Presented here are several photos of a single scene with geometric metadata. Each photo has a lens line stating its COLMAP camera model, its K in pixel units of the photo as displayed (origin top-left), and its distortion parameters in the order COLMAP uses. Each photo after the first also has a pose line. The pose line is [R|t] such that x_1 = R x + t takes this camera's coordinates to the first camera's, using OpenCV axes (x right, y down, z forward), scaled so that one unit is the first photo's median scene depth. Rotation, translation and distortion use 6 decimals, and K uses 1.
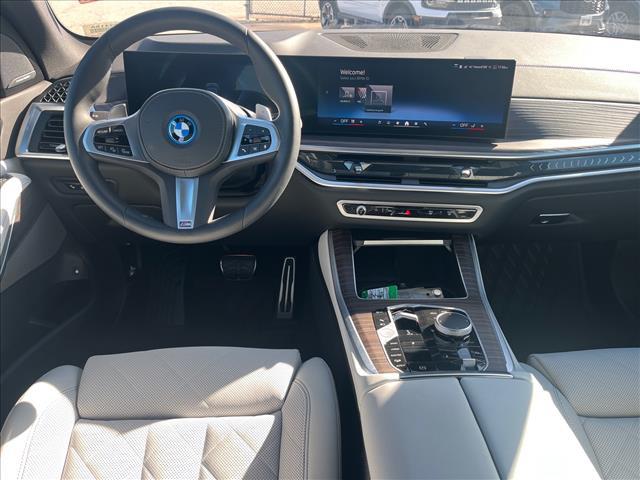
lens RADIAL K [[486.1, 0, 318.7], [0, 486.1, 239.9], [0, 0, 1]] dist [0.005645, 0.005605]
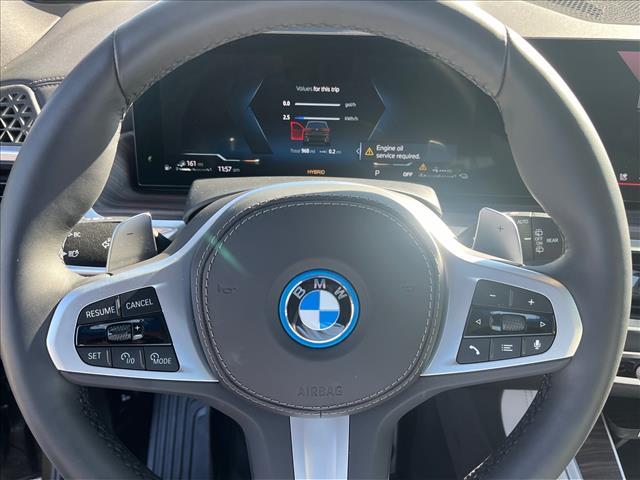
lens RADIAL K [[556.0, 0, 320.6], [0, 556.0, 240.1], [0, 0, 1]] dist [-0.004300, -0.003925]
pose [[0.999607, -0.013658, 0.024461, -0.284659], [0.012911, 0.999453, 0.030445, -0.286051], [-0.024863, -0.030117, 0.999237, 0.575874]]
